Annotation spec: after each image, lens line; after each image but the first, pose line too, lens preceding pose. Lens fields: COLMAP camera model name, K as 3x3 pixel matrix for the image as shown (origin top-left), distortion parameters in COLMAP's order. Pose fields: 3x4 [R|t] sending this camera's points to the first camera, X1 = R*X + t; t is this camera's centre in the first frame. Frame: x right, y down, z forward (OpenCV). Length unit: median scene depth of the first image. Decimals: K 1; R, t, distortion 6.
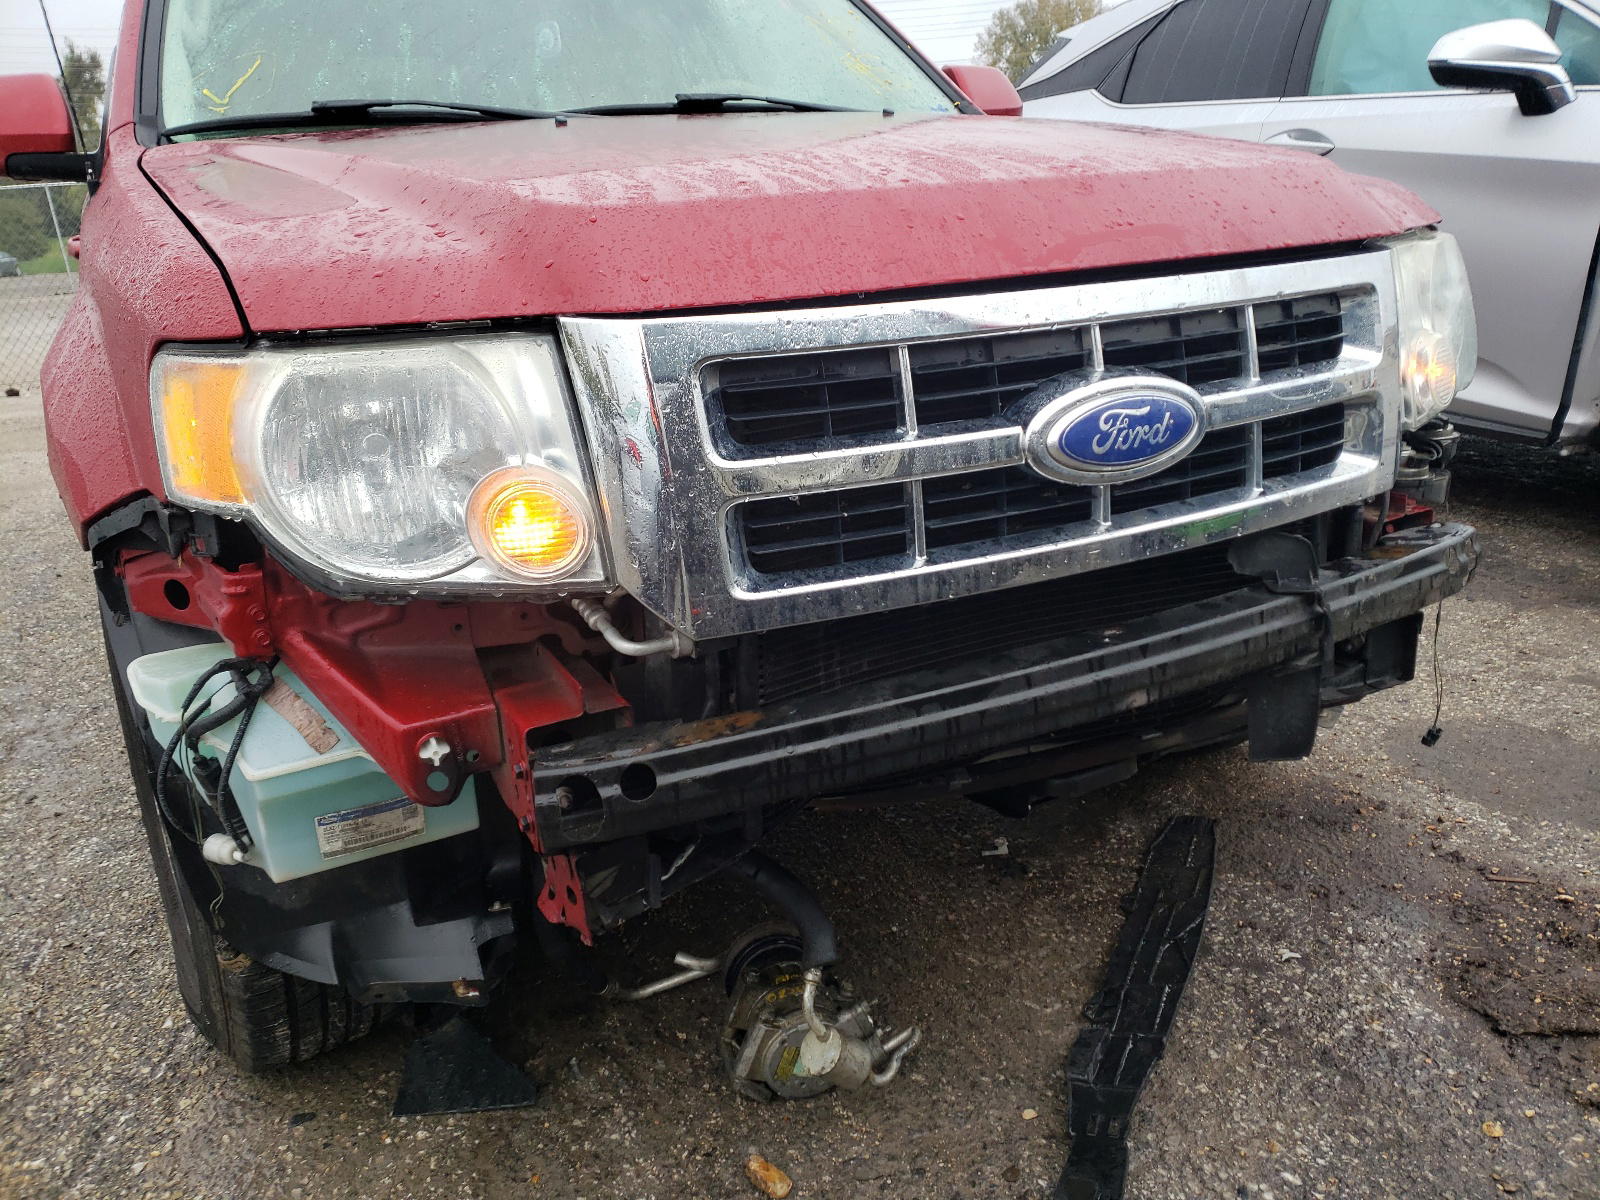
lens RADIAL K [[1225.2, 0, 802.4], [0, 1225.2, 599.0], [0, 0, 1]] dist [0.030321, -0.013850]
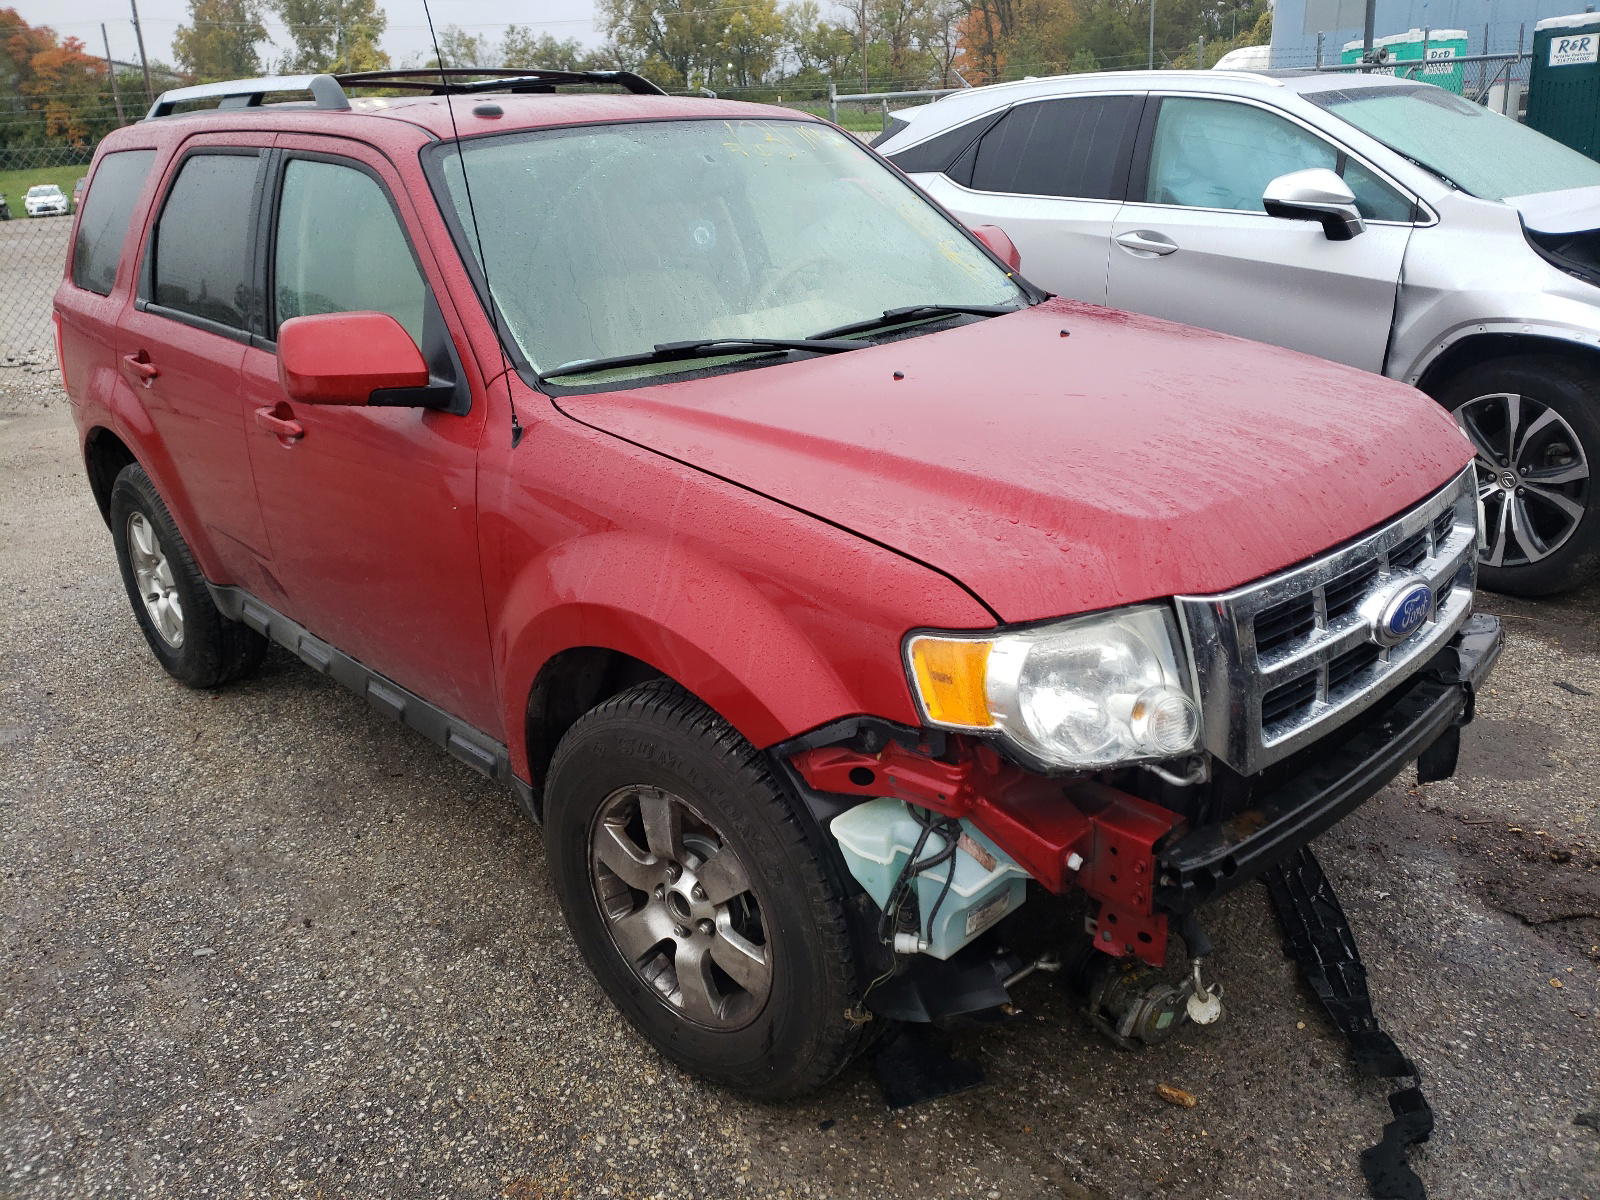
lens RADIAL K [[1225.2, 0, 799.9], [0, 1225.2, 599.0], [0, 0, 1]] dist [0.030321, -0.013850]
pose [[0.961058, -0.093288, 0.260126, -0.736417], [0.085441, 0.995485, 0.041337, -0.222330], [-0.262807, -0.017502, 0.964690, -0.305973]]
